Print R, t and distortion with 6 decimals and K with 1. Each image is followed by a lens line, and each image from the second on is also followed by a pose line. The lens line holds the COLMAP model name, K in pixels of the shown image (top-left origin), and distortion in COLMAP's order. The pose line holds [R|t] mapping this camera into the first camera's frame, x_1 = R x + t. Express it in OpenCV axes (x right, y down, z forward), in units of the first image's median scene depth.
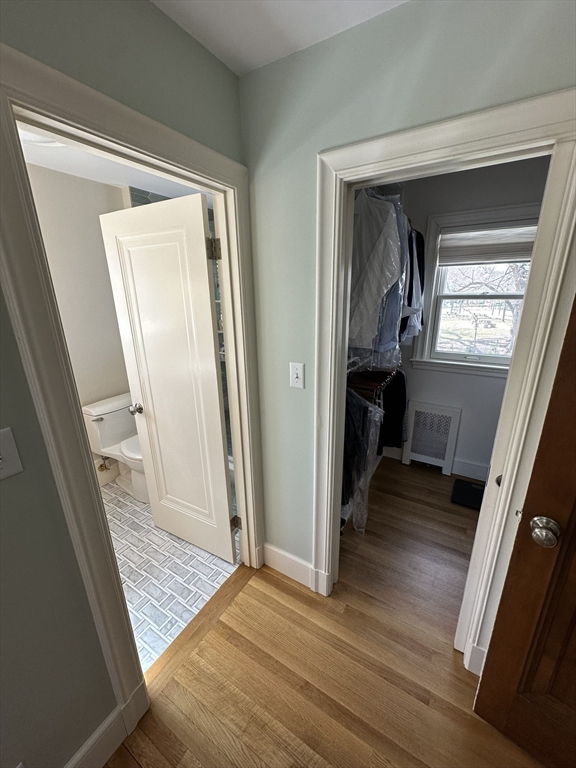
lens RADIAL K [[306.5, 0, 288.0], [0, 306.5, 384.0], [0, 0, 1]] dist [-0.000256, 0.000021]
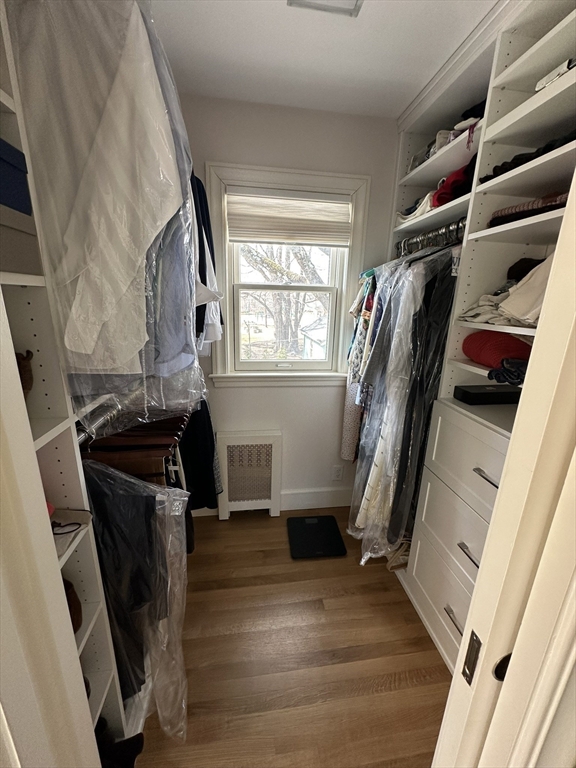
lens RADIAL K [[306.5, 0, 288.0], [0, 306.5, 384.0], [0, 0, 1]] dist [-0.000256, 0.000021]
pose [[0.778826, -0.129976, 0.613625, 0.145596], [0.144533, 0.989156, 0.026075, -0.070595], [-0.610360, 0.068381, 0.789167, 0.461228]]
